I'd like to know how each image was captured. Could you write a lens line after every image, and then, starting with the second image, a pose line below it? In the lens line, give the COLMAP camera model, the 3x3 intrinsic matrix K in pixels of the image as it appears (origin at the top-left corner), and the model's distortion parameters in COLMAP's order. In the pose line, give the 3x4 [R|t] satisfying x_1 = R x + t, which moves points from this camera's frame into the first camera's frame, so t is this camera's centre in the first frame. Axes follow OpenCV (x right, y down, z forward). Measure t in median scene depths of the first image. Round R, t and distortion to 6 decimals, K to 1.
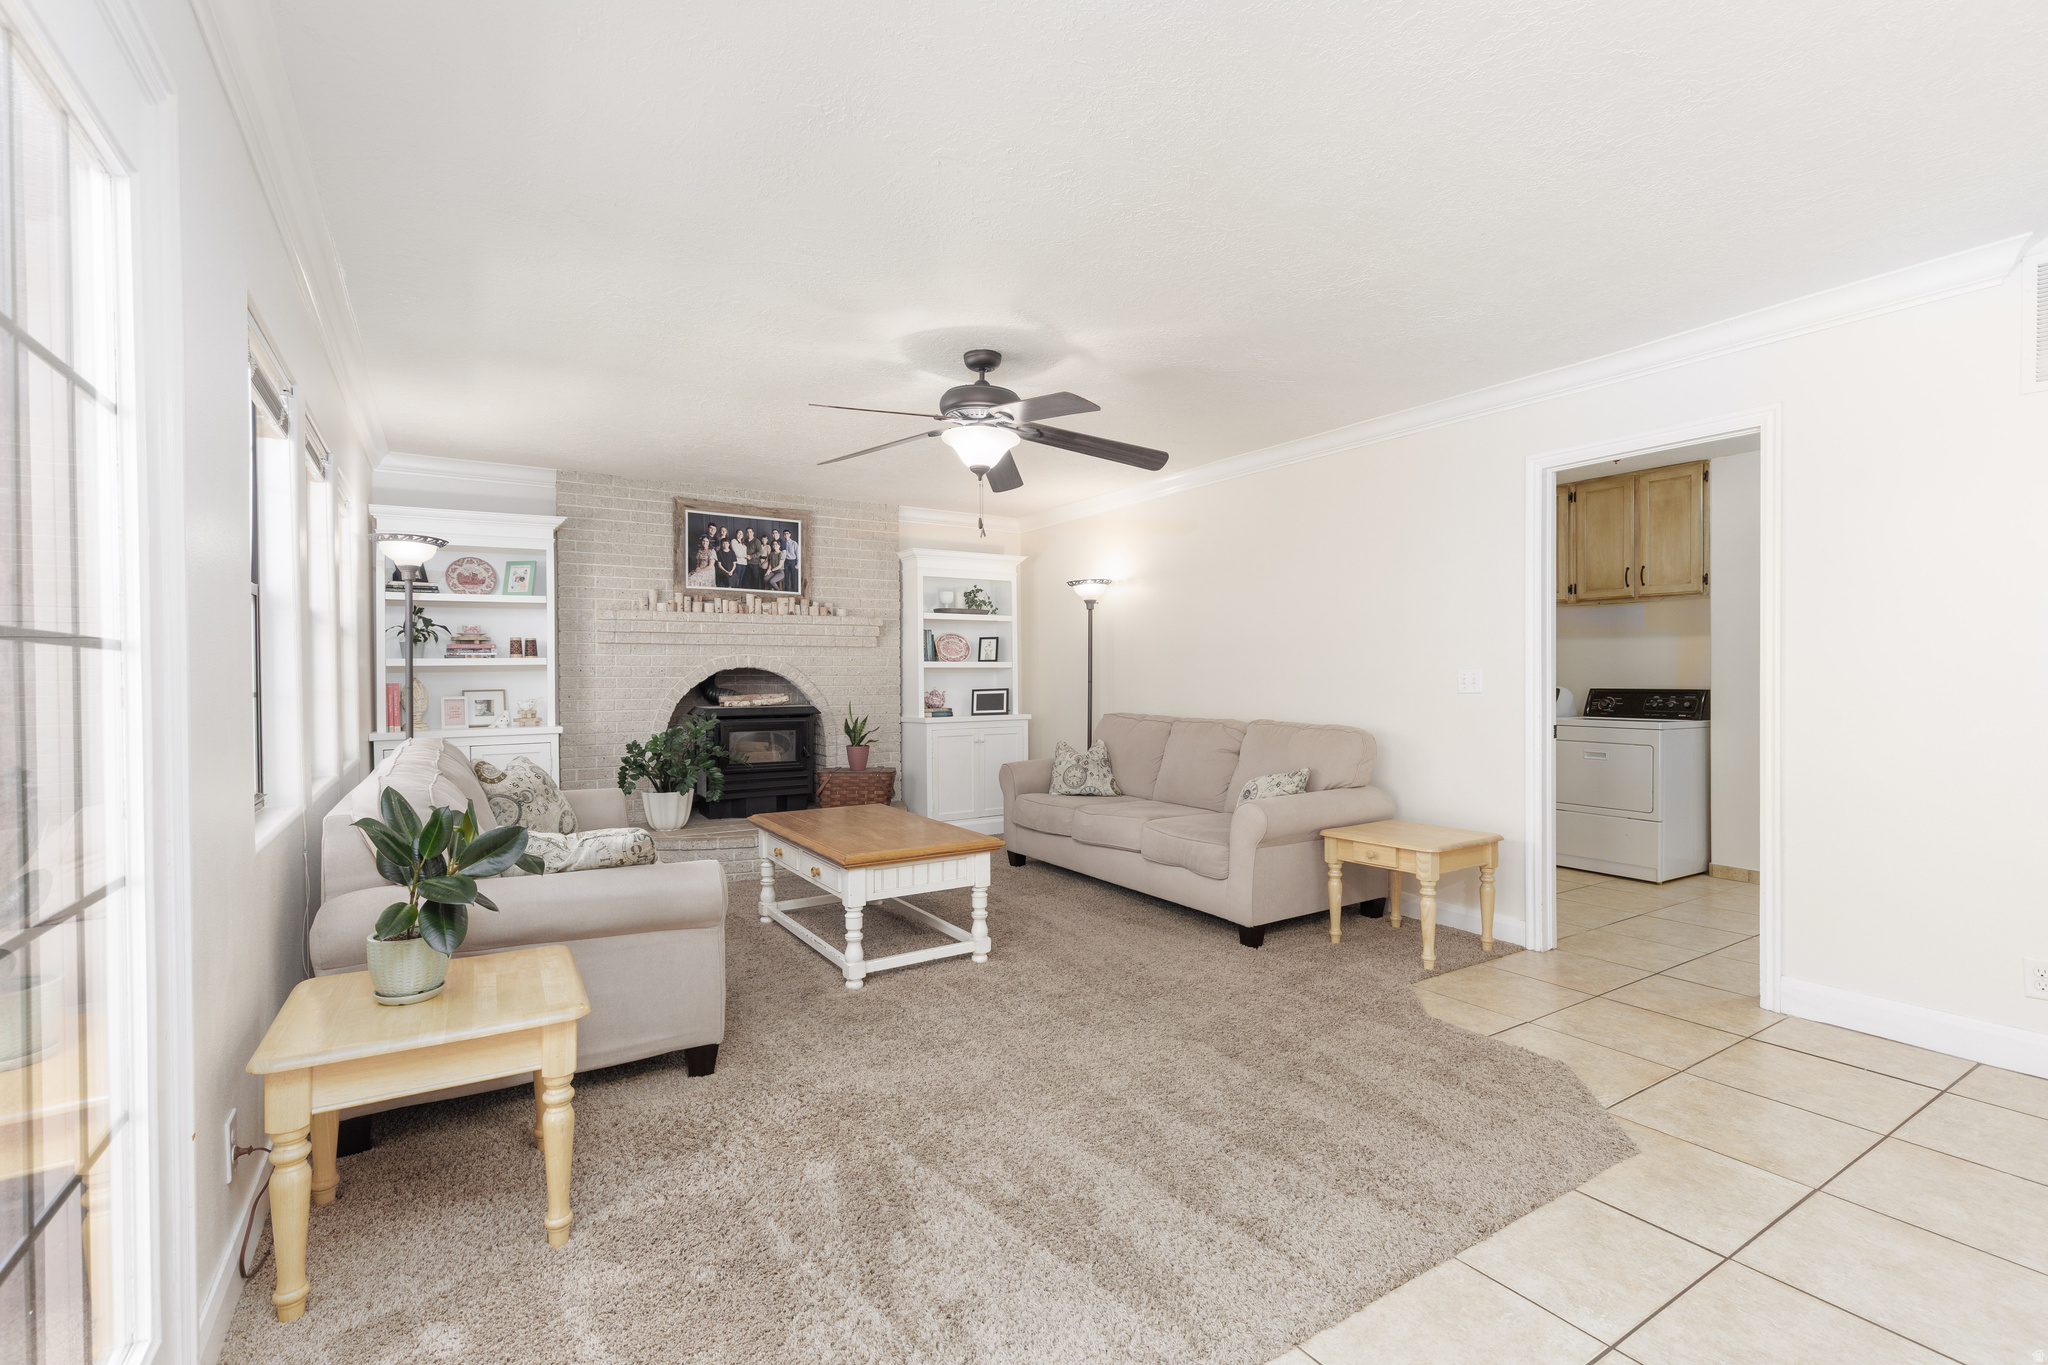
lens RADIAL K [[919.1, 0, 1024.0], [0, 919.1, 682.5], [0, 0, 1]] dist [-0.000138, -0.000015]
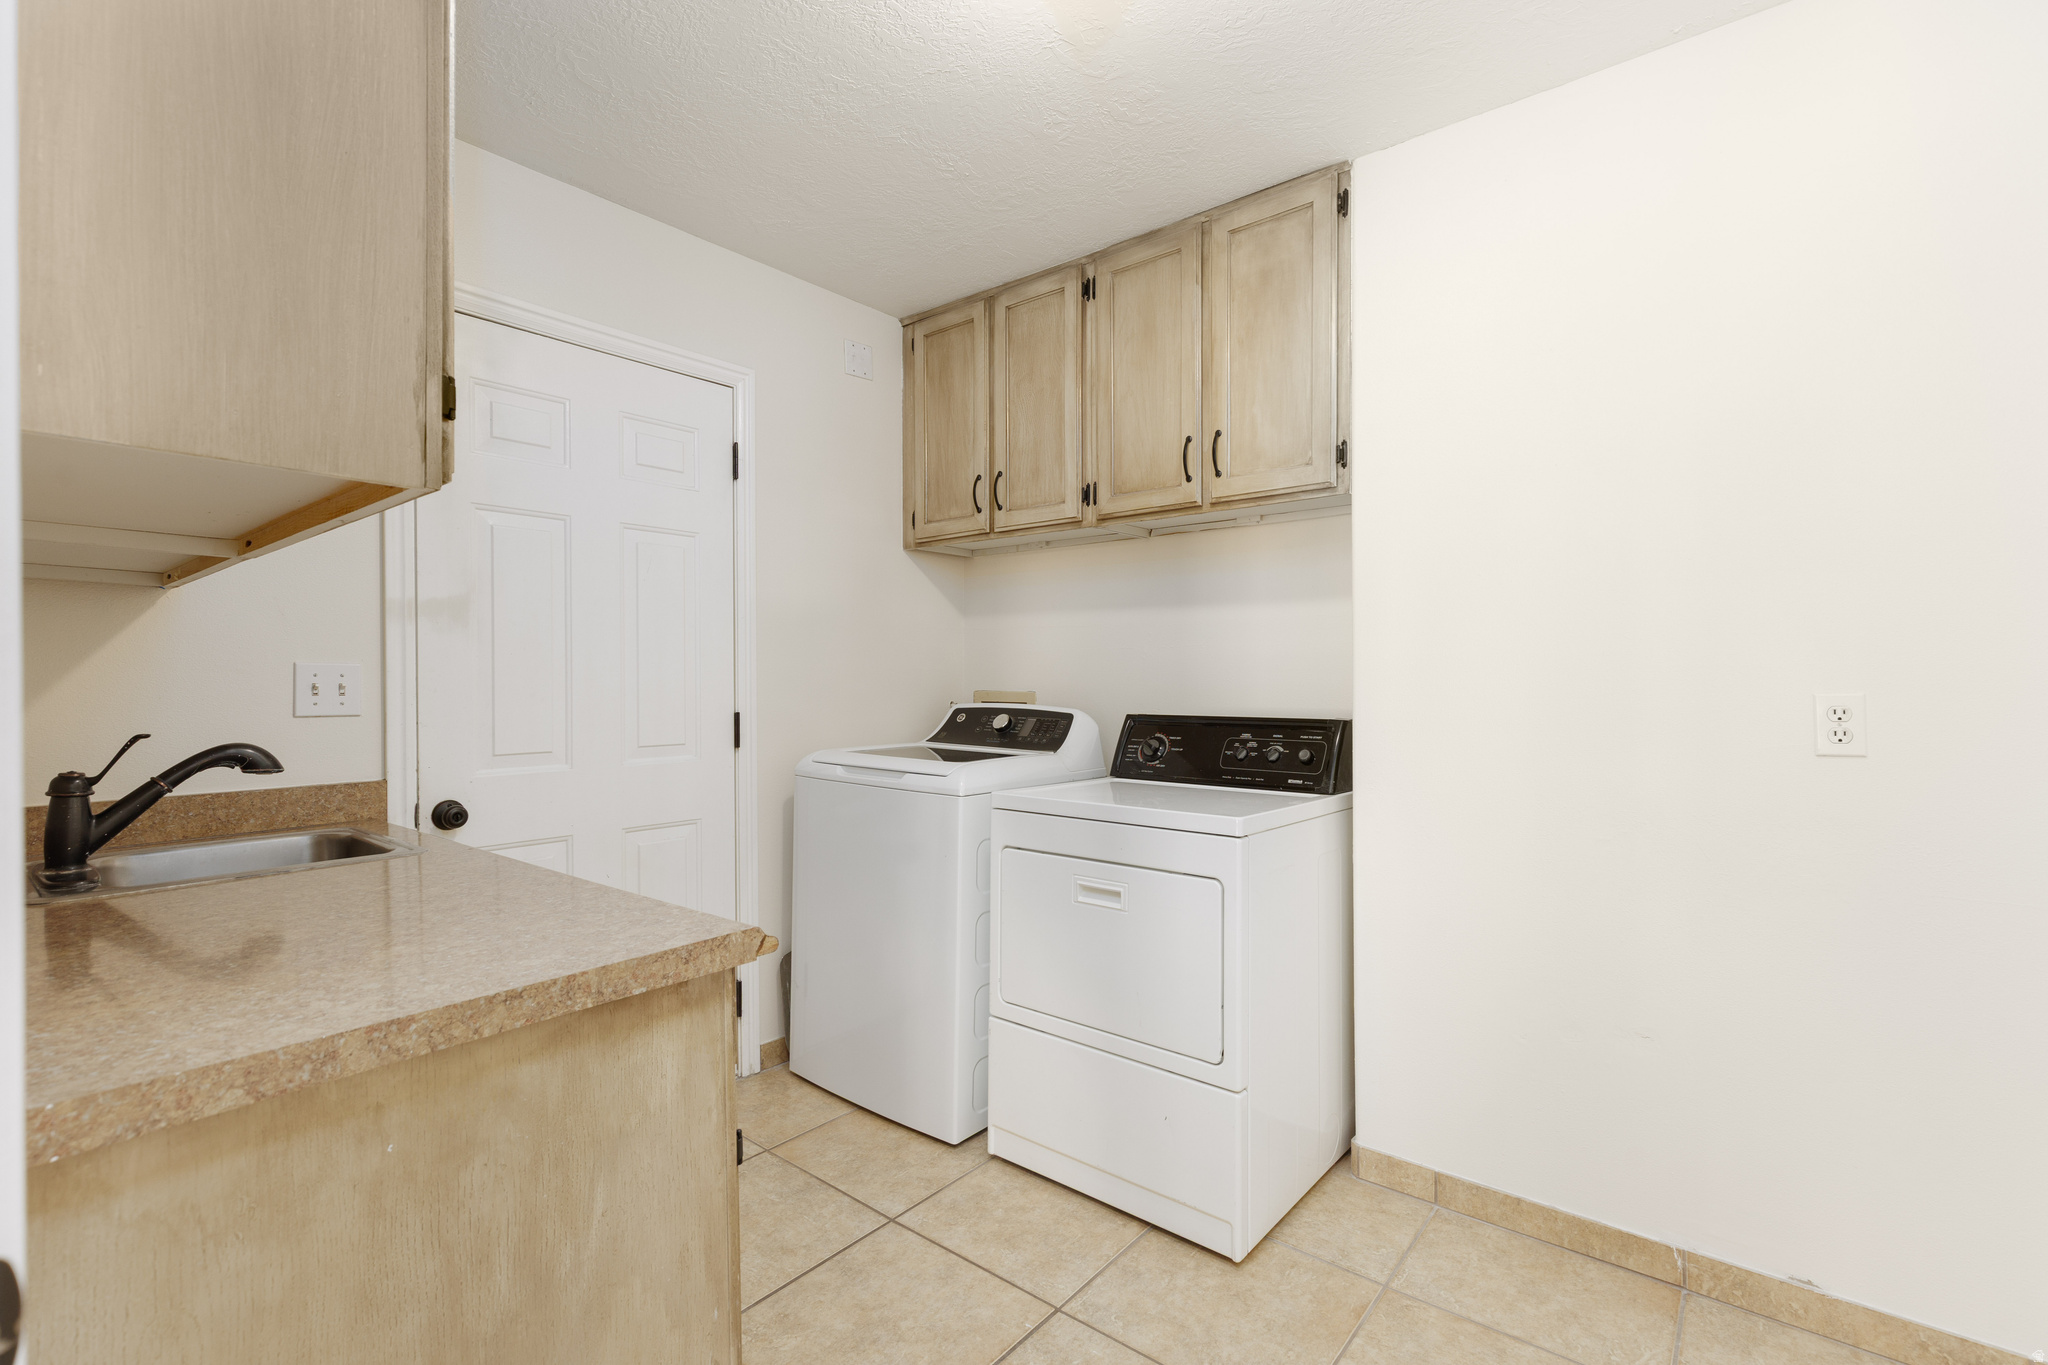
lens RADIAL K [[919.1, 0, 1024.0], [0, 919.1, 682.5], [0, 0, 1]] dist [-0.000138, -0.000015]
pose [[0.950113, 0.002434, 0.311897, 0.462302], [-0.000195, 0.999974, -0.007209, -0.006314], [-0.311907, 0.006788, 0.950088, 0.632703]]
